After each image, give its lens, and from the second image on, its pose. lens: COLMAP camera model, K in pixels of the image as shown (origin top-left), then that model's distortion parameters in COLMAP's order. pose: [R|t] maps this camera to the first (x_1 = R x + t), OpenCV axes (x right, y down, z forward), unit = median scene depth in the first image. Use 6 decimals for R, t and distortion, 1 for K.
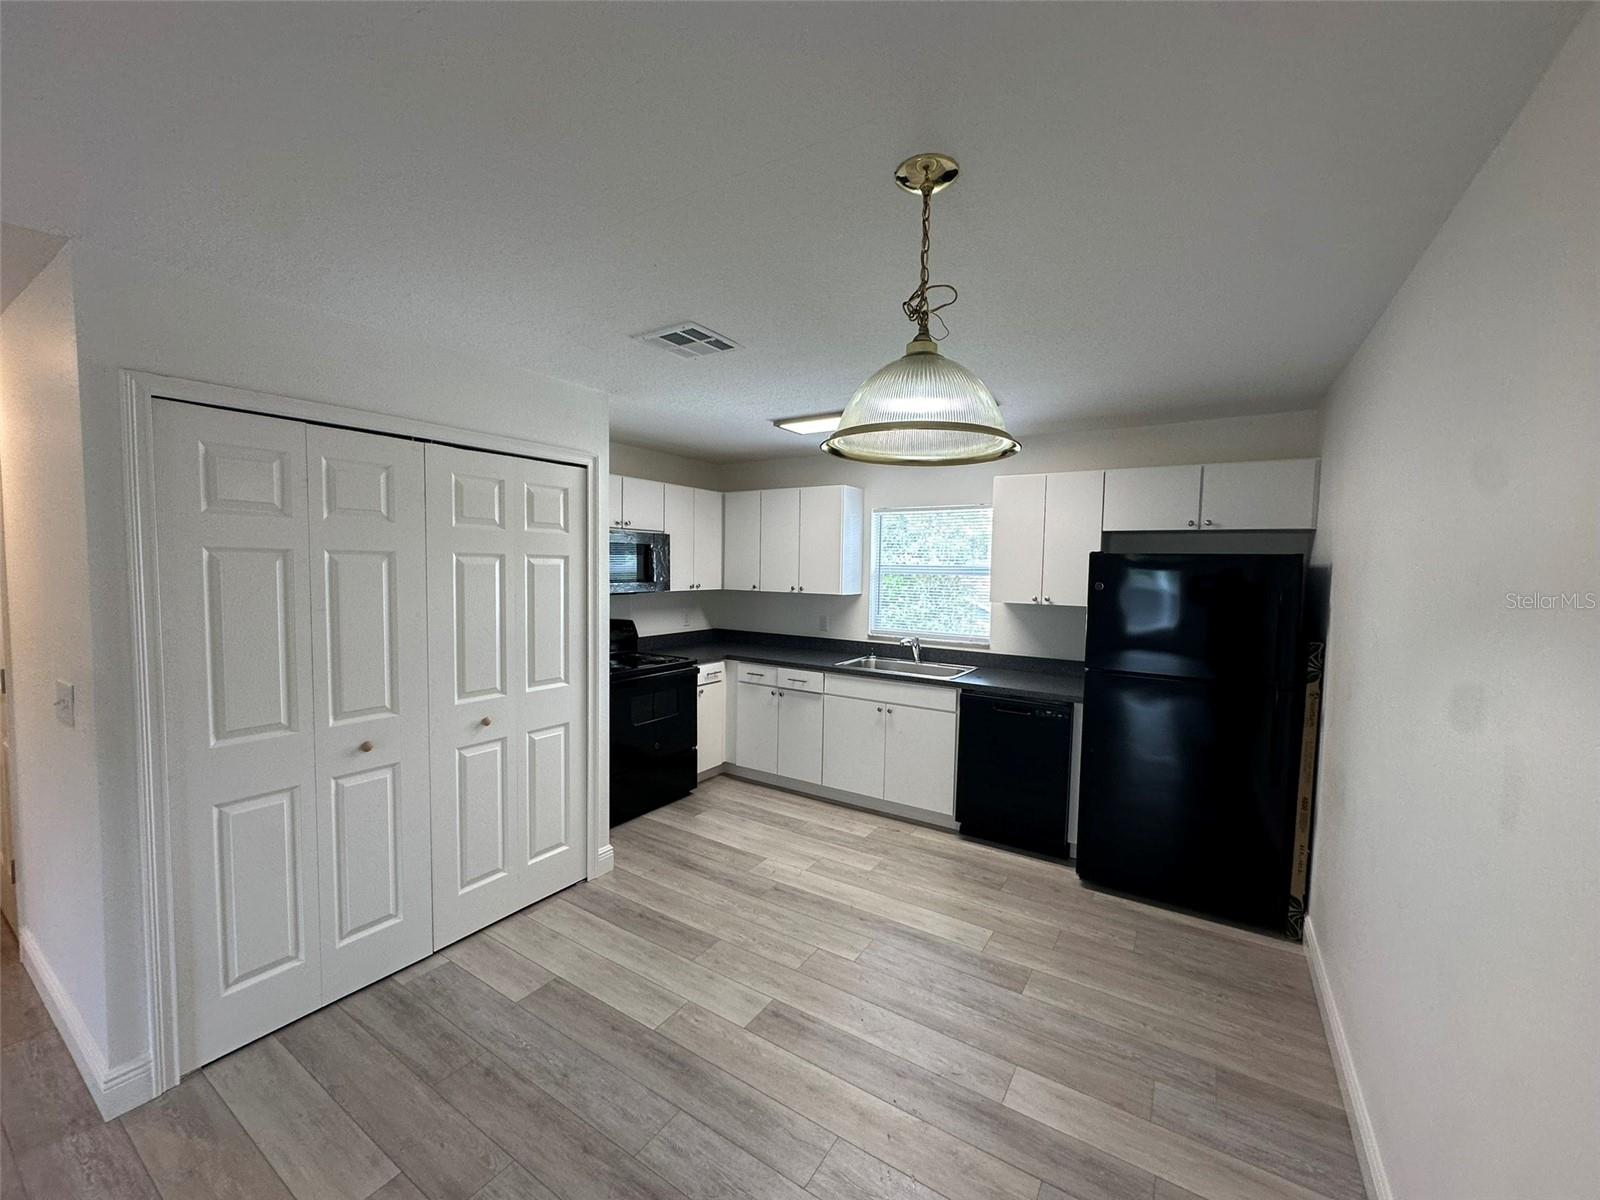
lens RADIAL K [[639.1, 0, 800.0], [0, 639.1, 600.0], [0, 0, 1]] dist [-0.003995, 0.000892]
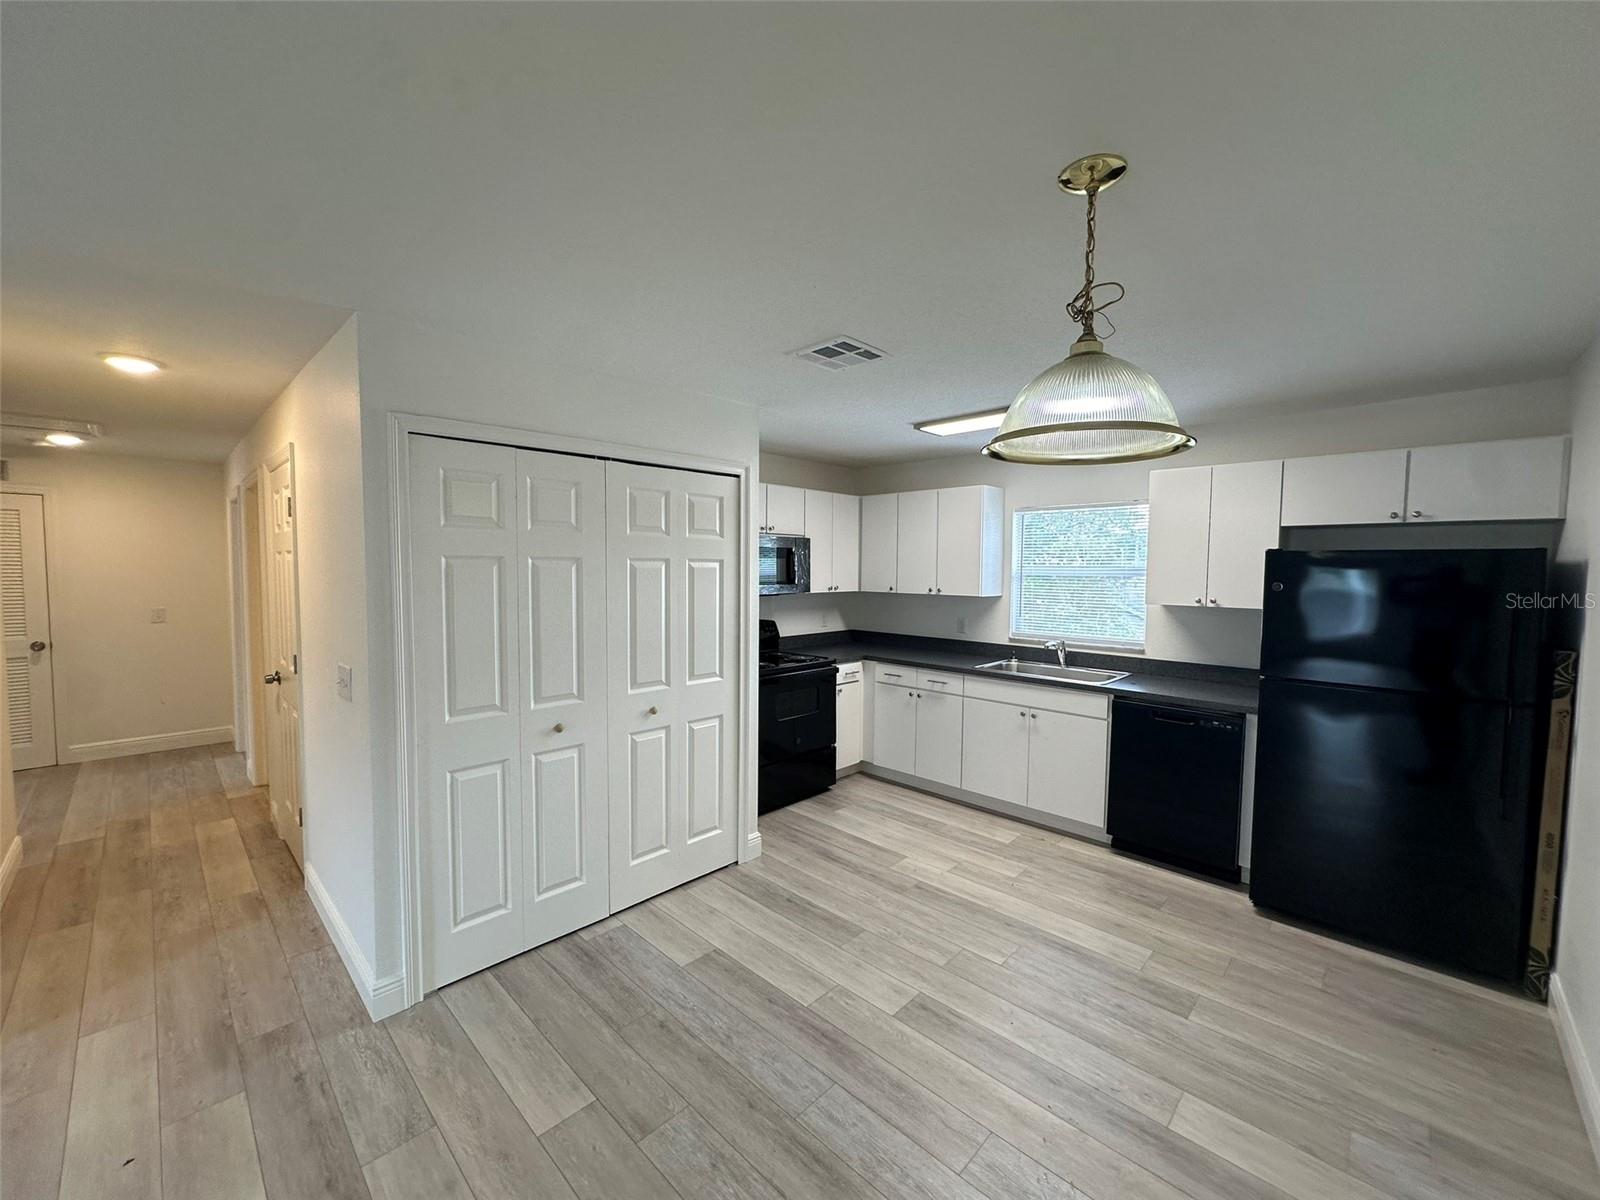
lens RADIAL K [[639.1, 0, 800.0], [0, 639.1, 600.0], [0, 0, 1]] dist [-0.003995, 0.000892]
pose [[0.980604, 0.001259, -0.195996, -0.019391], [-0.002116, 0.999989, -0.004161, 0.002325], [0.195989, 0.004495, 0.980596, -0.024825]]
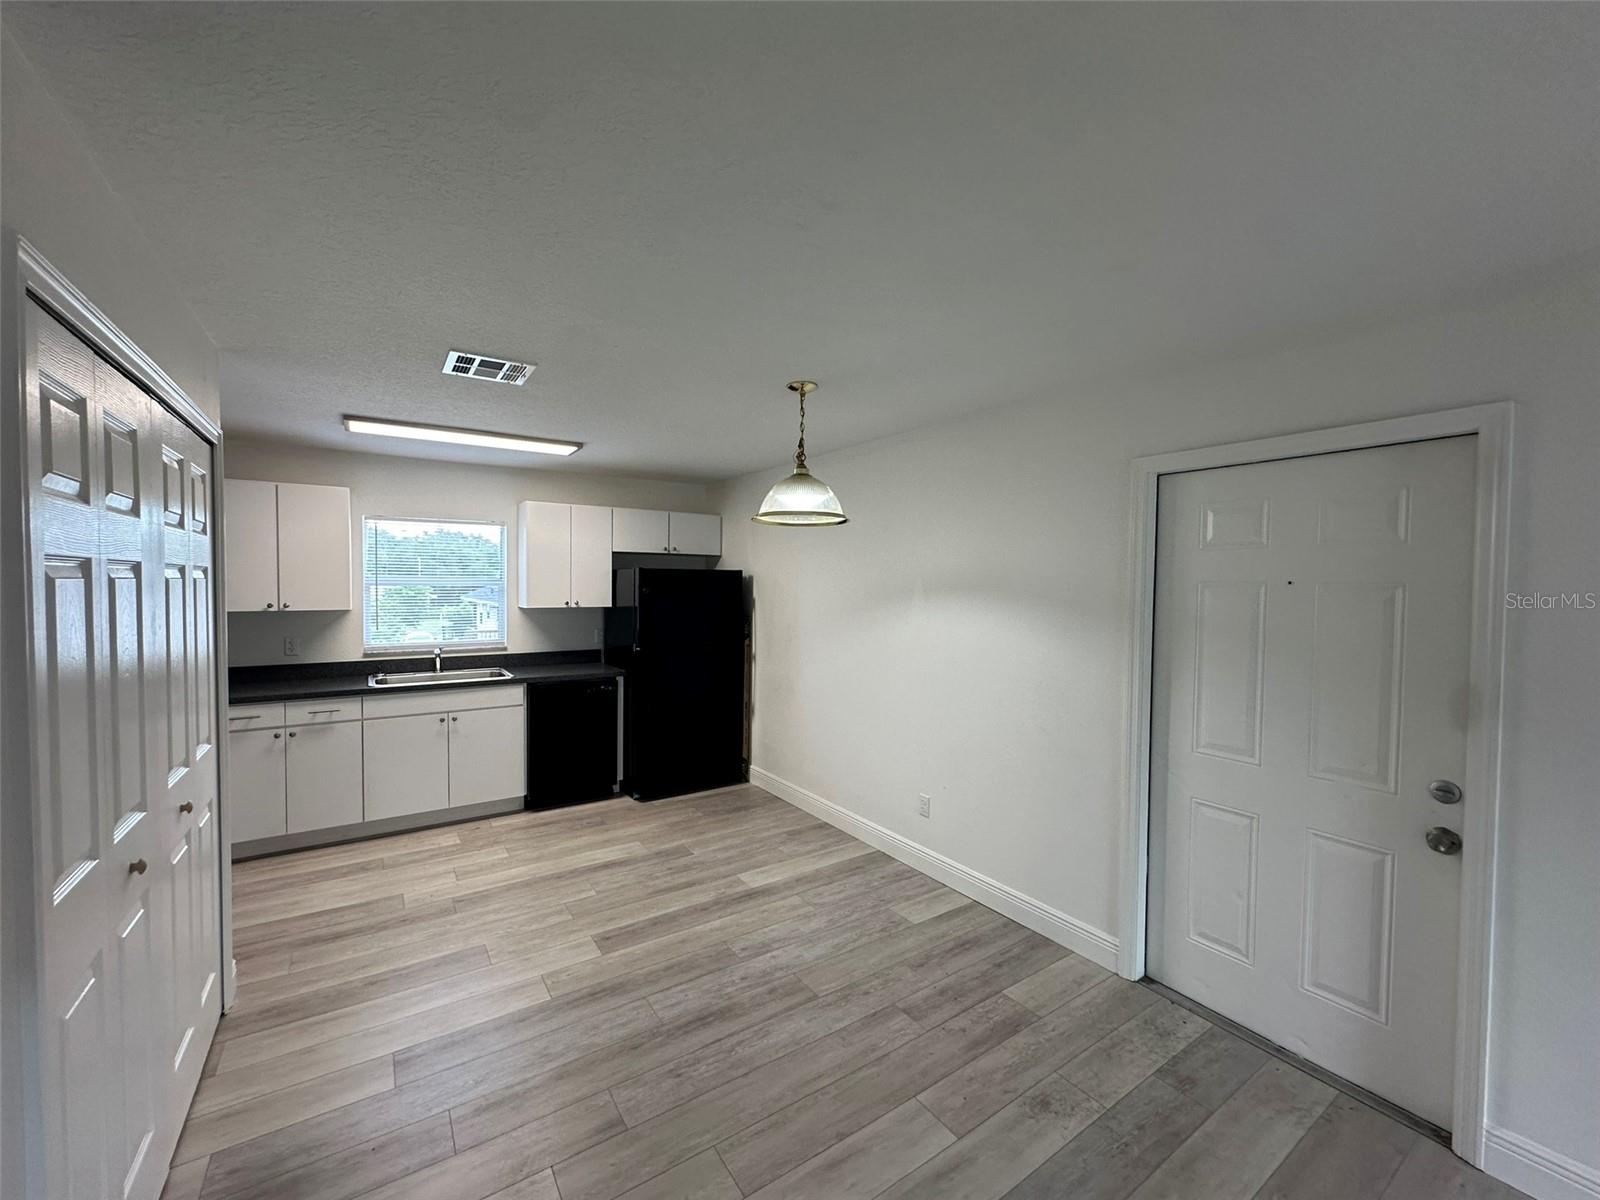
lens RADIAL K [[640.8, 0, 800.0], [0, 640.8, 600.0], [0, 0, 1]] dist [-0.003700, 0.000460]
pose [[0.396445, -0.038098, 0.917268, -0.608256], [0.049699, 0.998564, 0.019995, -0.010400], [-0.916712, 0.037660, 0.397769, 0.078876]]
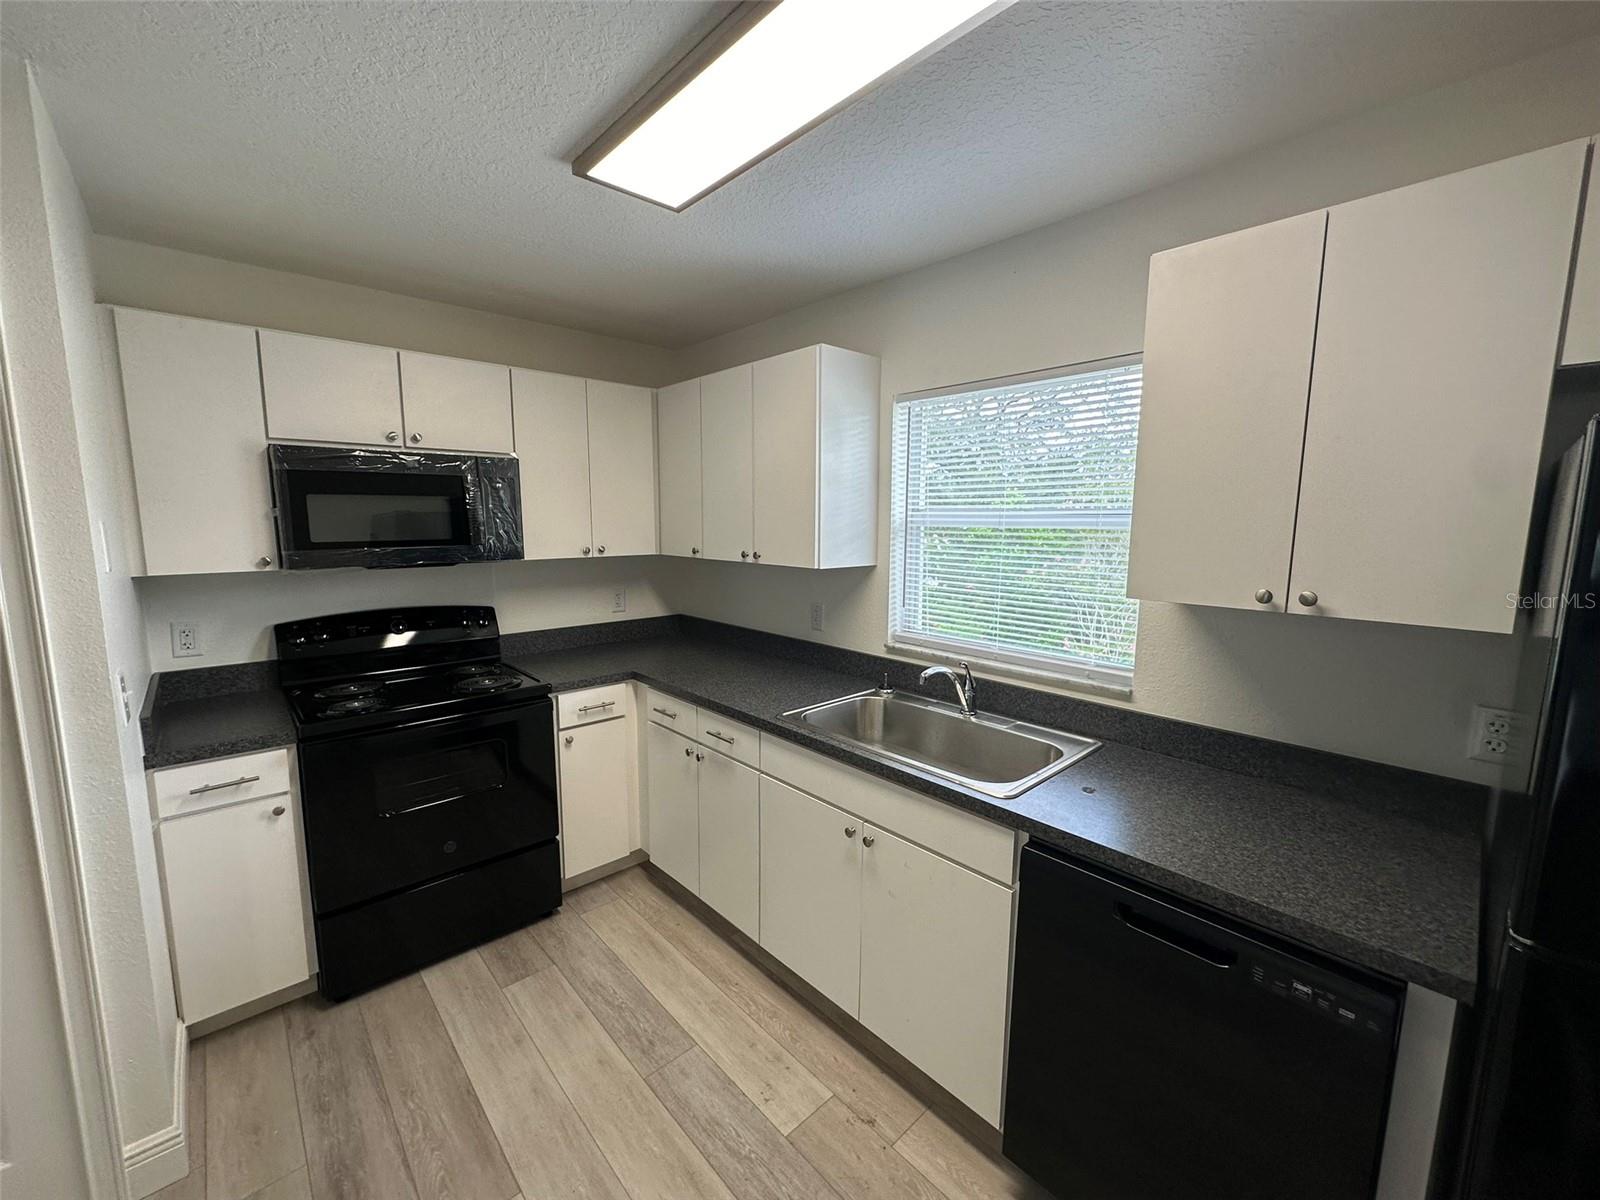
lens RADIAL K [[640.8, 0, 800.0], [0, 640.8, 600.0], [0, 0, 1]] dist [-0.003700, 0.000460]
pose [[0.967594, 0.020755, -0.251657, 0.213688], [-0.002649, 0.997396, 0.072072, -0.024111], [0.252498, -0.069070, 0.965129, 0.608569]]
